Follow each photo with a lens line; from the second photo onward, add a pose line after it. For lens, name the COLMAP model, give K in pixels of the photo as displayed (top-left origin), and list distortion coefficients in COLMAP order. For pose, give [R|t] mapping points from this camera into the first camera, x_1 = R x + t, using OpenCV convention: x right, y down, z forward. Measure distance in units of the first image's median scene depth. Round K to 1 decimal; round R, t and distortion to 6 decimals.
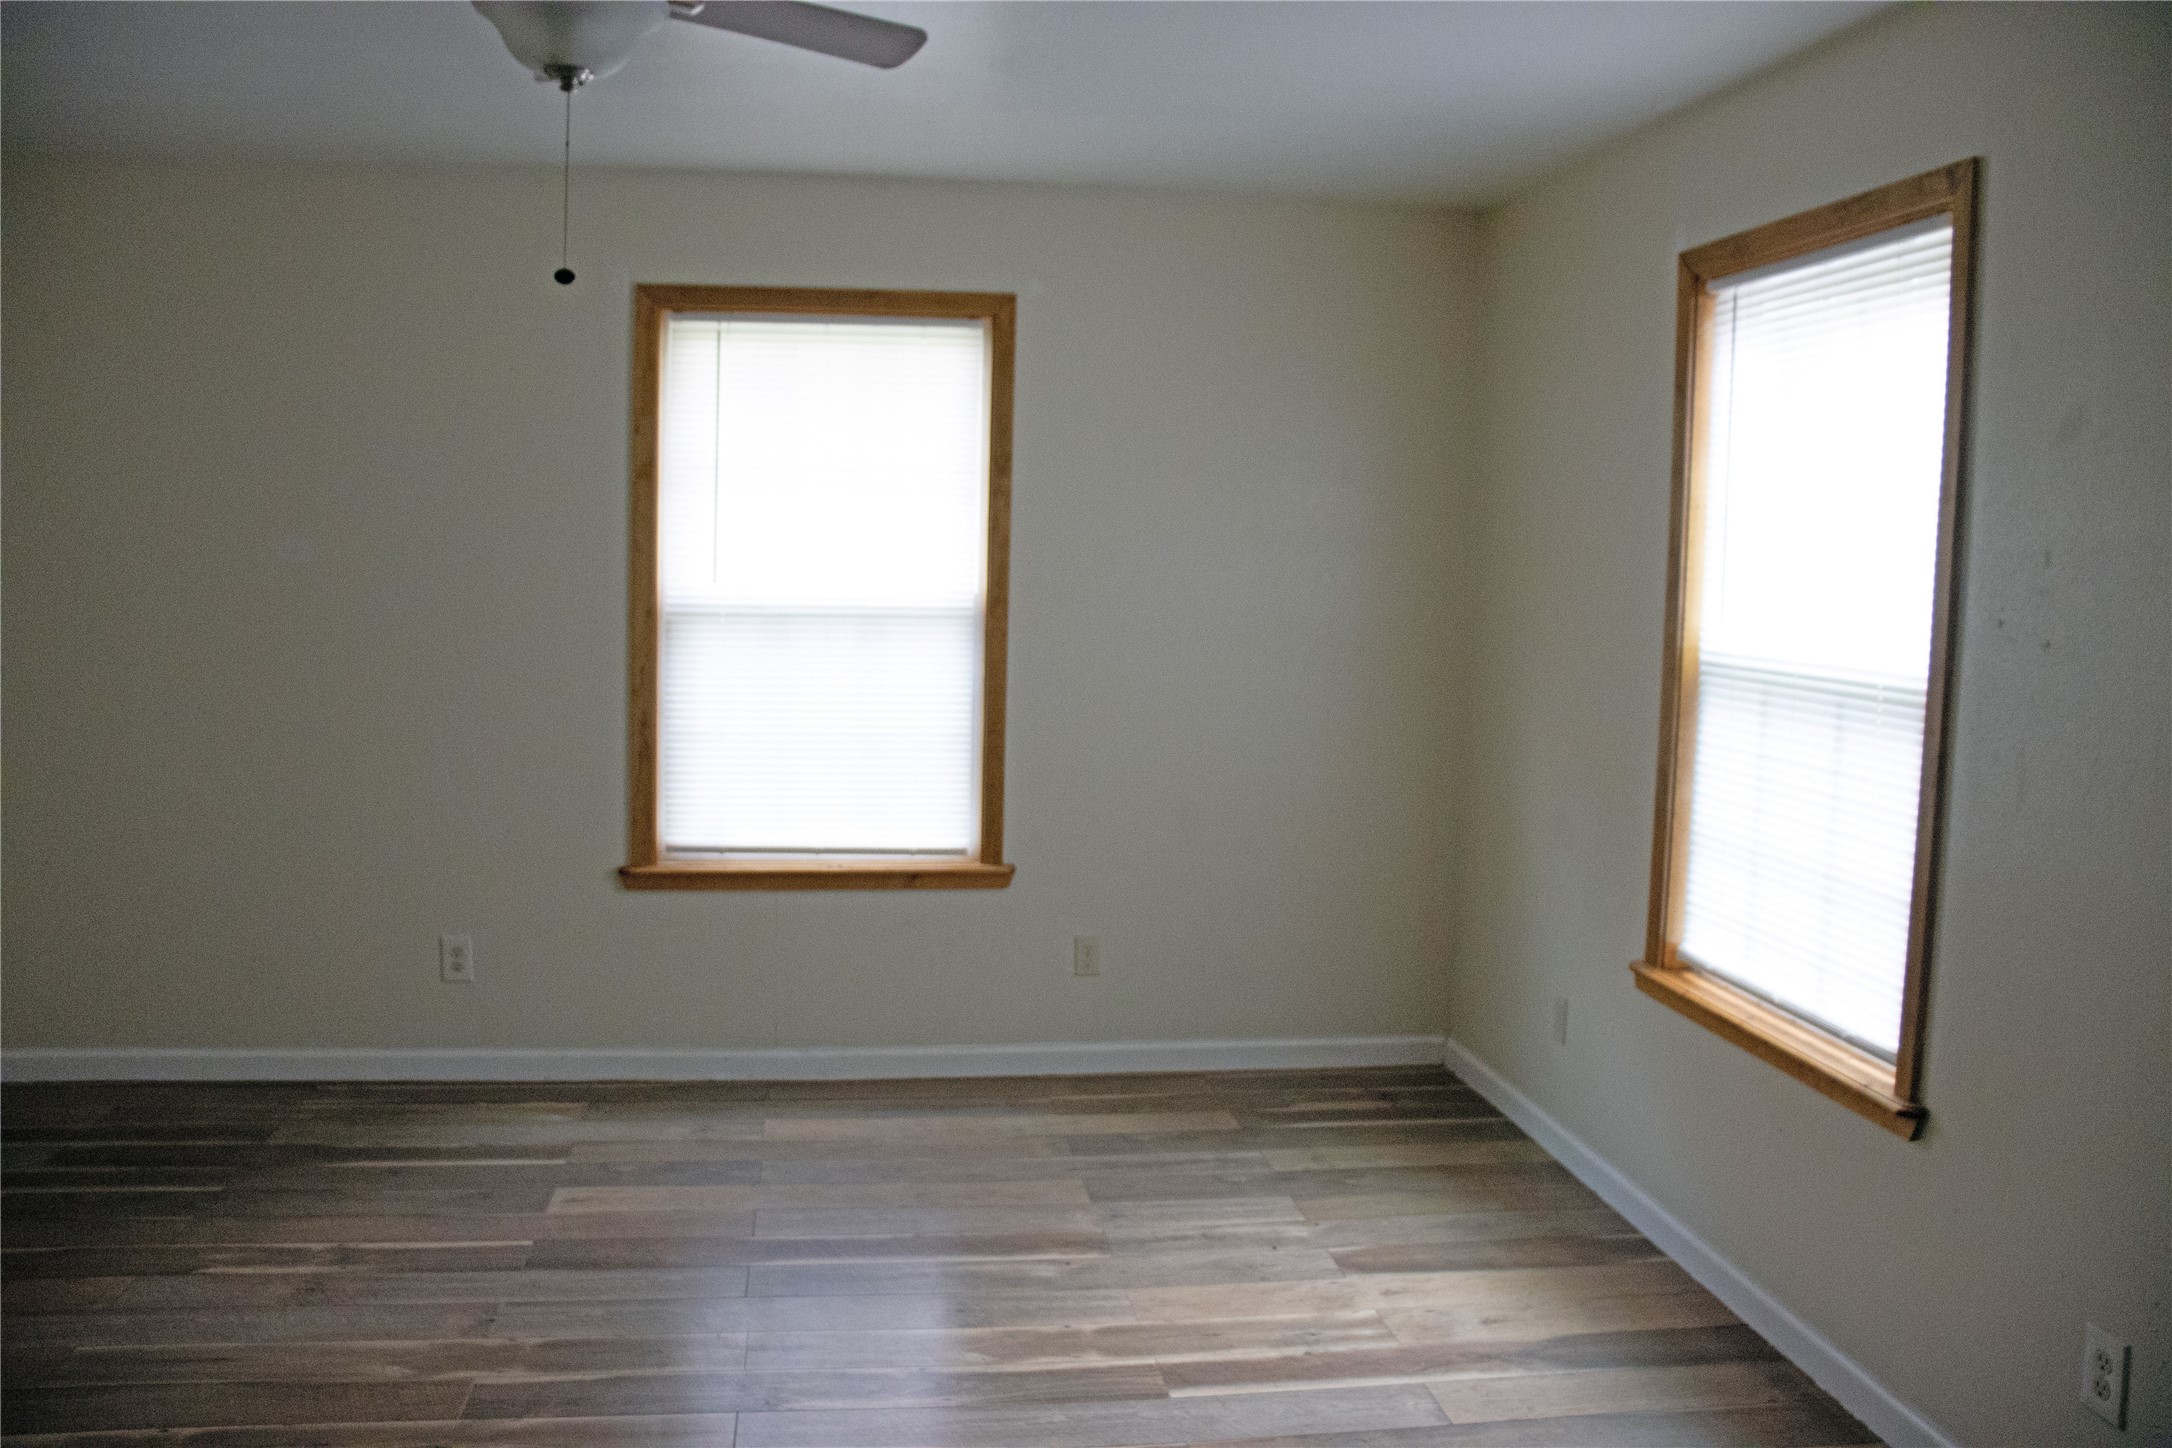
lens RADIAL K [[1777.3, 0, 1078.5], [0, 1777.3, 714.3], [0, 0, 1]] dist [-0.182167, 0.163957]
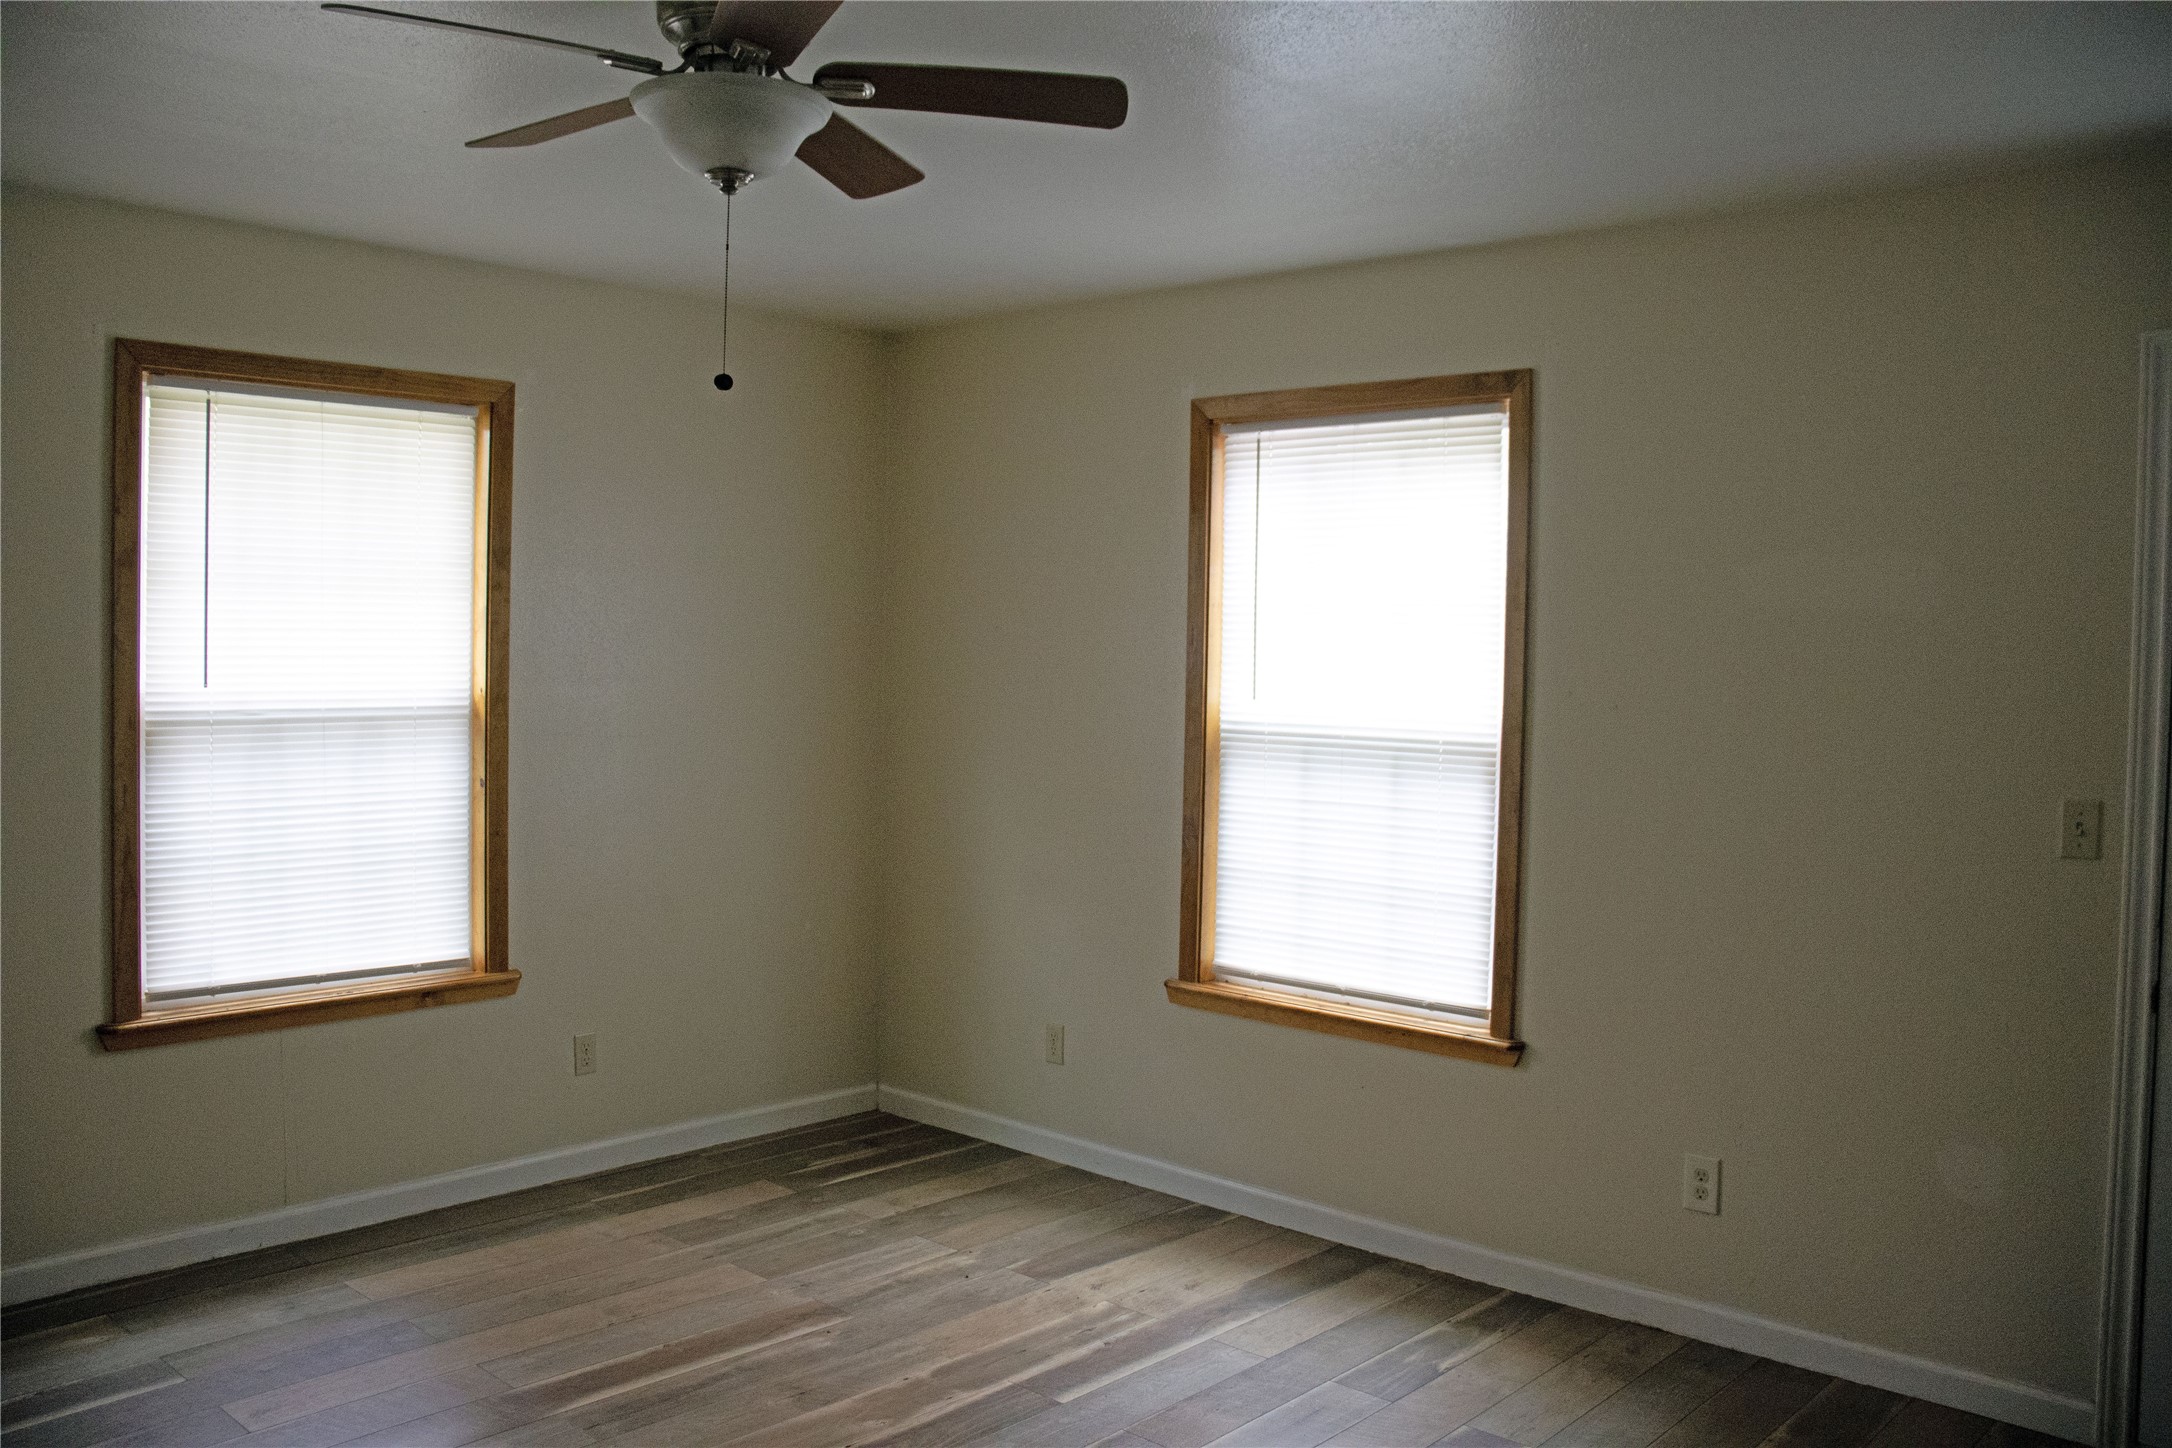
lens RADIAL K [[1776.6, 0, 1083.3], [0, 1776.6, 706.7], [0, 0, 1]] dist [-0.182786, 0.162186]
pose [[0.771952, -0.031887, 0.634881, -0.450718], [0.060080, 0.997930, -0.022929, -0.020661], [-0.632836, 0.055844, 0.772270, 0.072795]]
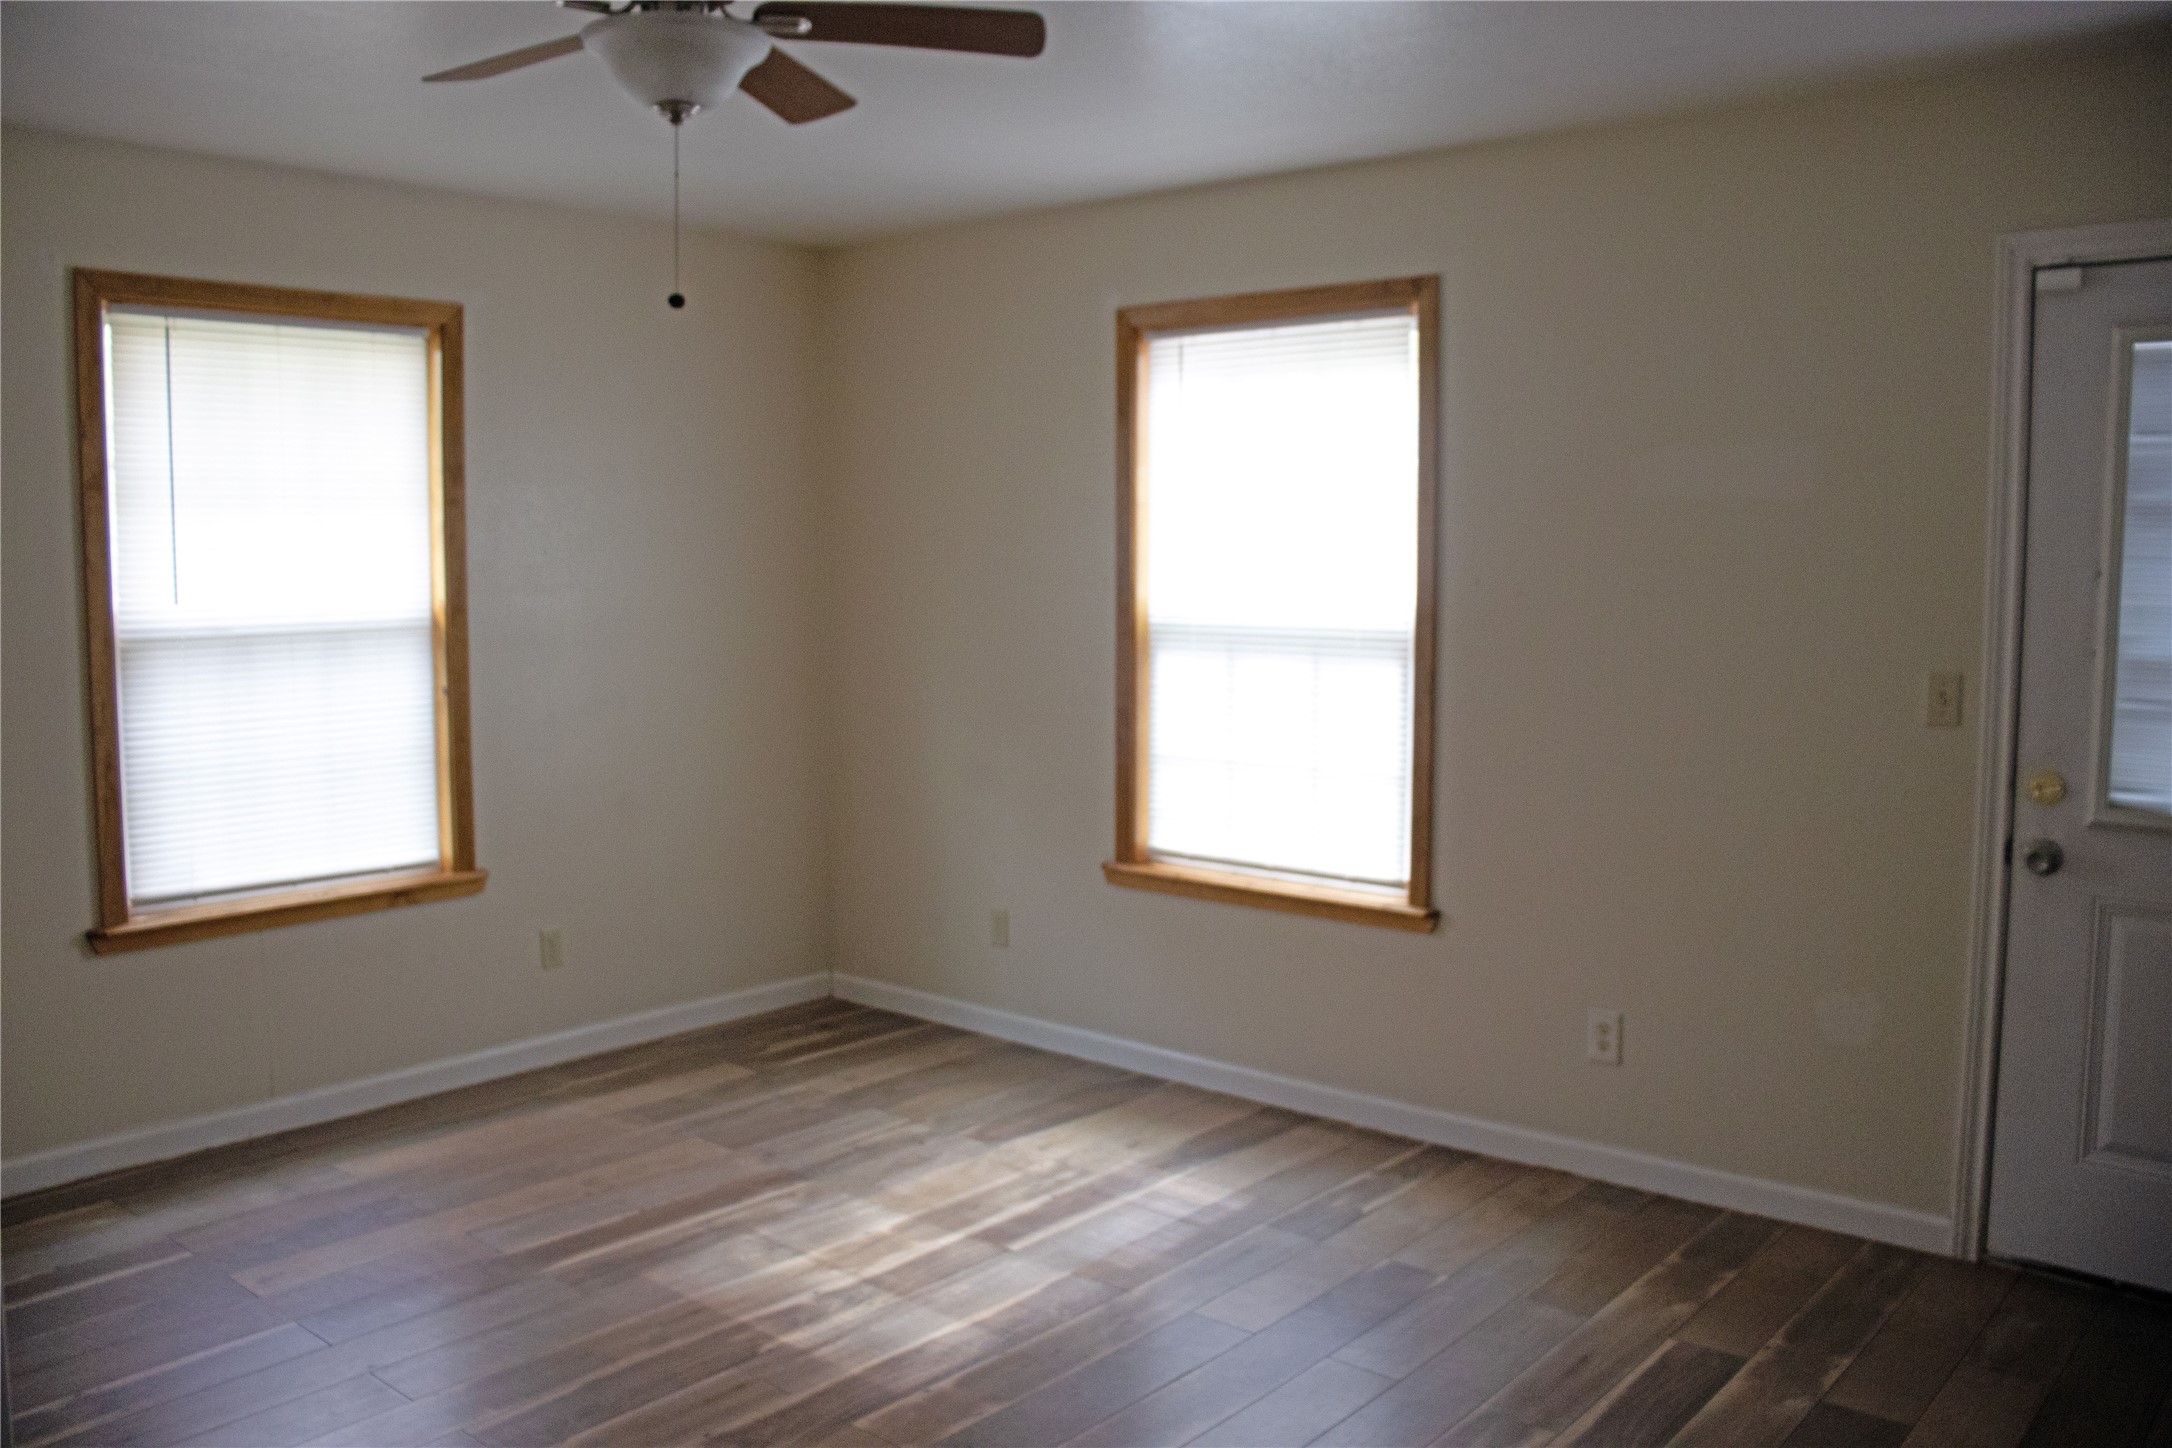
lens RADIAL K [[1777.3, 0, 1078.5], [0, 1777.3, 714.3], [0, 0, 1]] dist [-0.182167, 0.163957]
pose [[0.750041, -0.084045, 0.656030, -0.485320], [0.081271, 0.996088, 0.034693, -0.011642], [-0.656379, 0.027296, 0.753937, 0.029575]]
